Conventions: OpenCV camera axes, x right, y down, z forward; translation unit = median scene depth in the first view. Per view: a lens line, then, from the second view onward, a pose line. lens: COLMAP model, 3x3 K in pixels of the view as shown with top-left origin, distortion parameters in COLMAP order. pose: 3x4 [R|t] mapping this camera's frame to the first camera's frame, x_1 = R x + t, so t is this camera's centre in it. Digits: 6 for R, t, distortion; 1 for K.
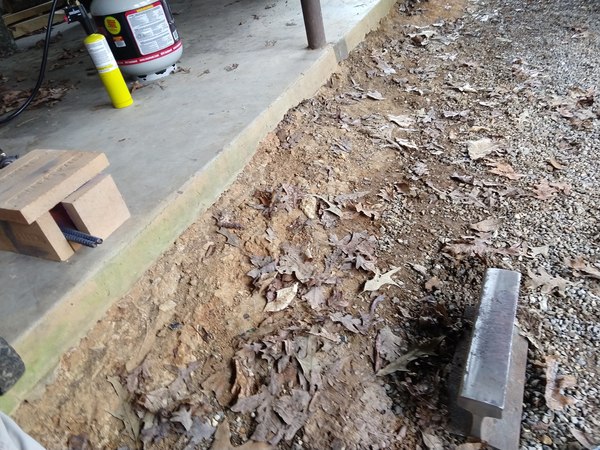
lens RADIAL K [[460.9, 0, 313.6], [0, 460.9, 224.6], [0, 0, 1]] dist [0.013216, 0.008116]
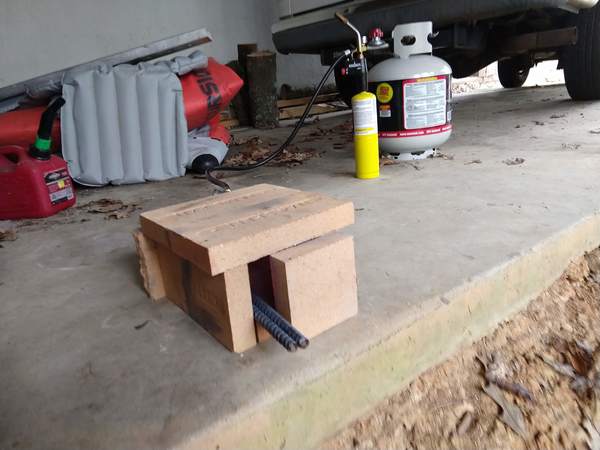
lens RADIAL K [[460.9, 0, 313.6], [0, 460.9, 224.6], [0, 0, 1]] dist [0.013216, 0.008116]
pose [[0.880761, 0.244758, -0.405405, -0.205582], [-0.337649, 0.924822, -0.175207, -0.001044], [0.332045, 0.291200, 0.897190, 0.368404]]
